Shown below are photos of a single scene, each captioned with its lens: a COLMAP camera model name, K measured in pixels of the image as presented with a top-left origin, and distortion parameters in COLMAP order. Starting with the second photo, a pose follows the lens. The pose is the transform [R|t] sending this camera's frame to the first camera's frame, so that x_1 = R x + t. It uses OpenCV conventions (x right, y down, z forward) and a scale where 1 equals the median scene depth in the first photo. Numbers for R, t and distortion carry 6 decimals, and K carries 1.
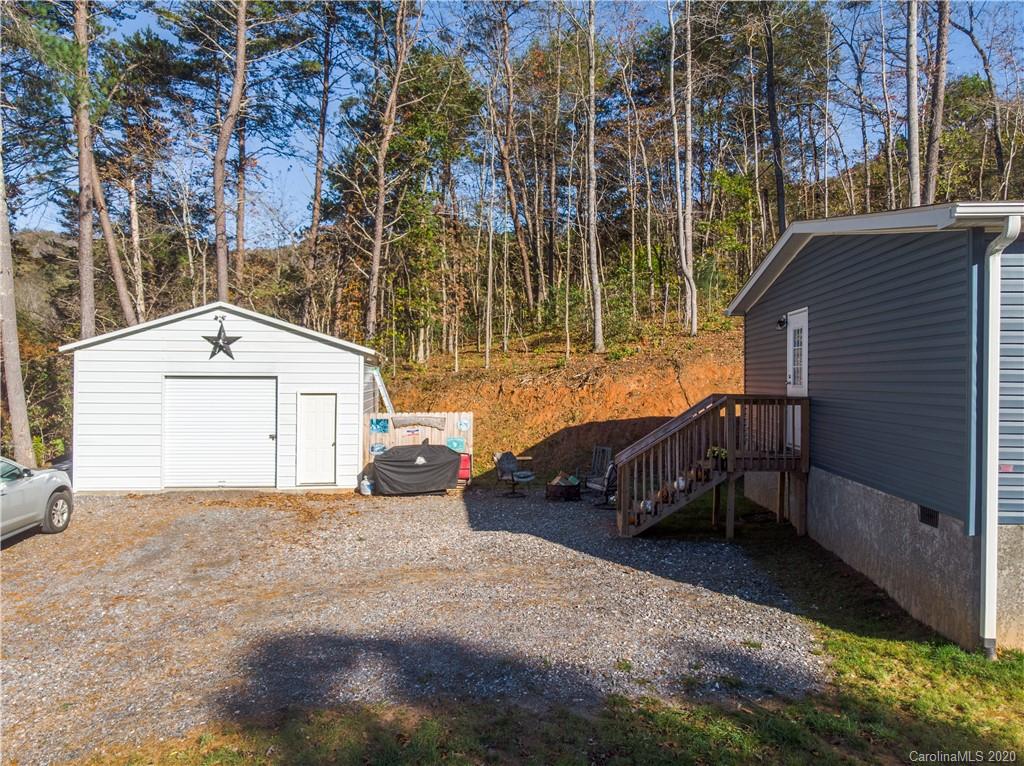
lens RADIAL K [[767.5, 0, 487.8], [0, 767.5, 369.3], [0, 0, 1]] dist [-0.024149, 0.002374]
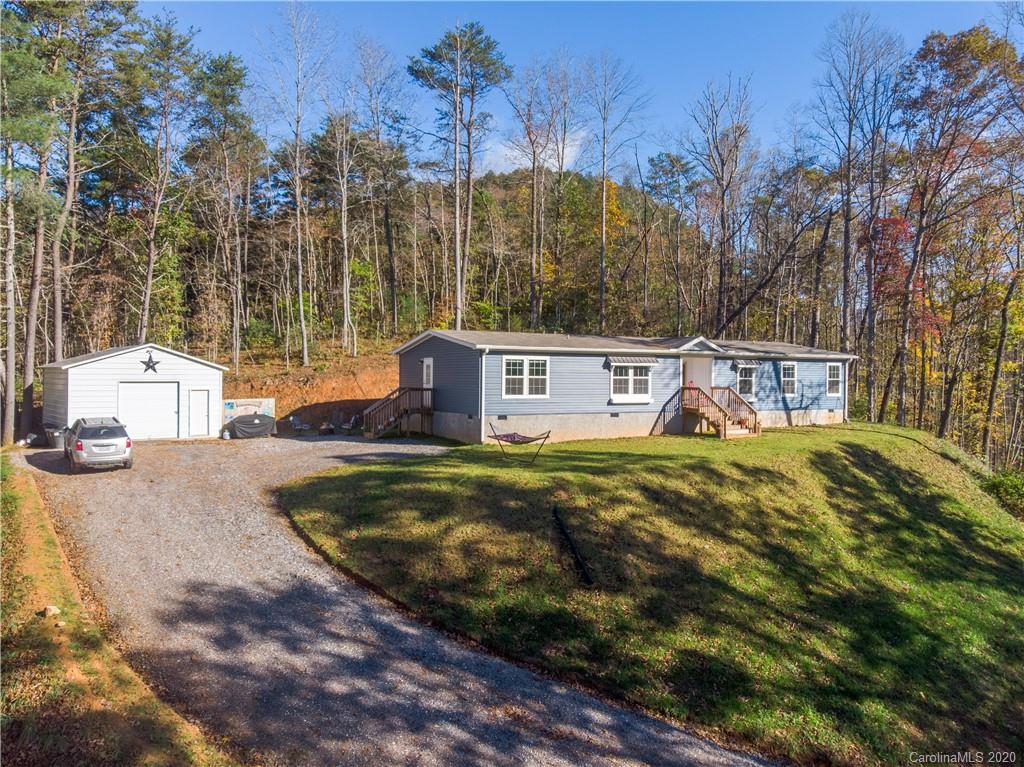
lens RADIAL K [[767.5, 0, 513.6], [0, 767.5, 378.2], [0, 0, 1]] dist [-0.024149, 0.002374]
pose [[0.822107, -0.005003, 0.569312, -0.687086], [-0.004149, 0.999882, 0.014778, -0.032163], [-0.569319, -0.014511, 0.821989, -1.098601]]
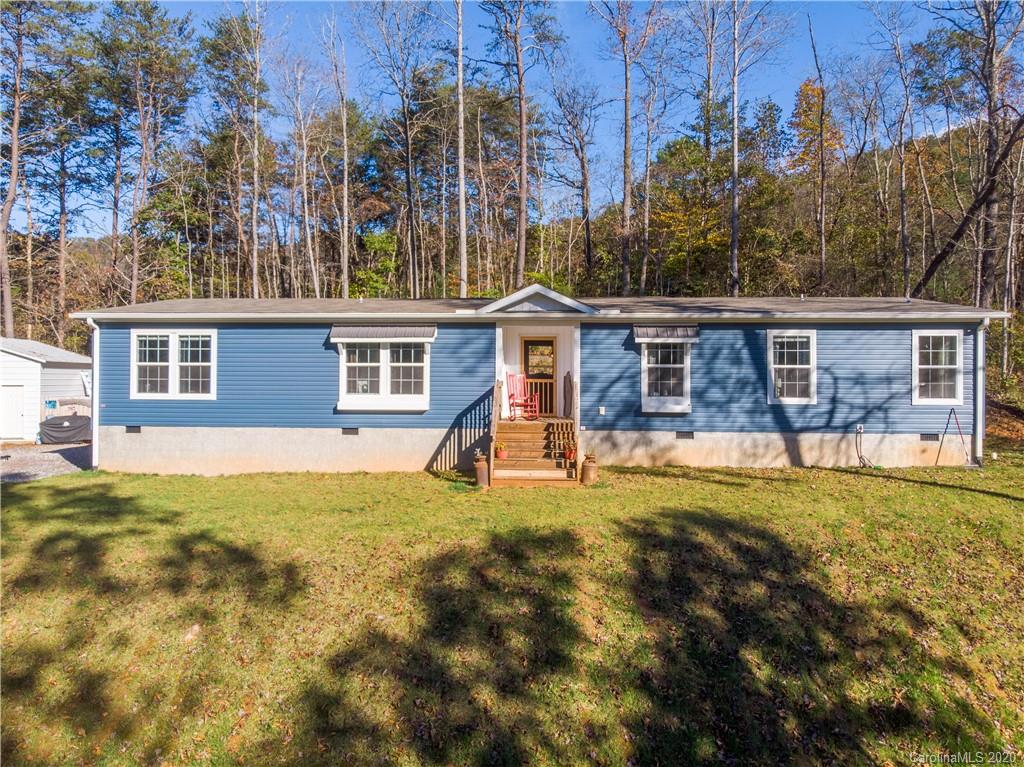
lens RADIAL K [[767.5, 0, 515.2], [0, 767.5, 379.0], [0, 0, 1]] dist [-0.024149, 0.002374]
pose [[0.998836, -0.006227, 0.047834, 0.828159], [0.005736, 0.999929, 0.010399, 0.005199], [-0.047895, -0.010112, 0.998801, -0.754614]]
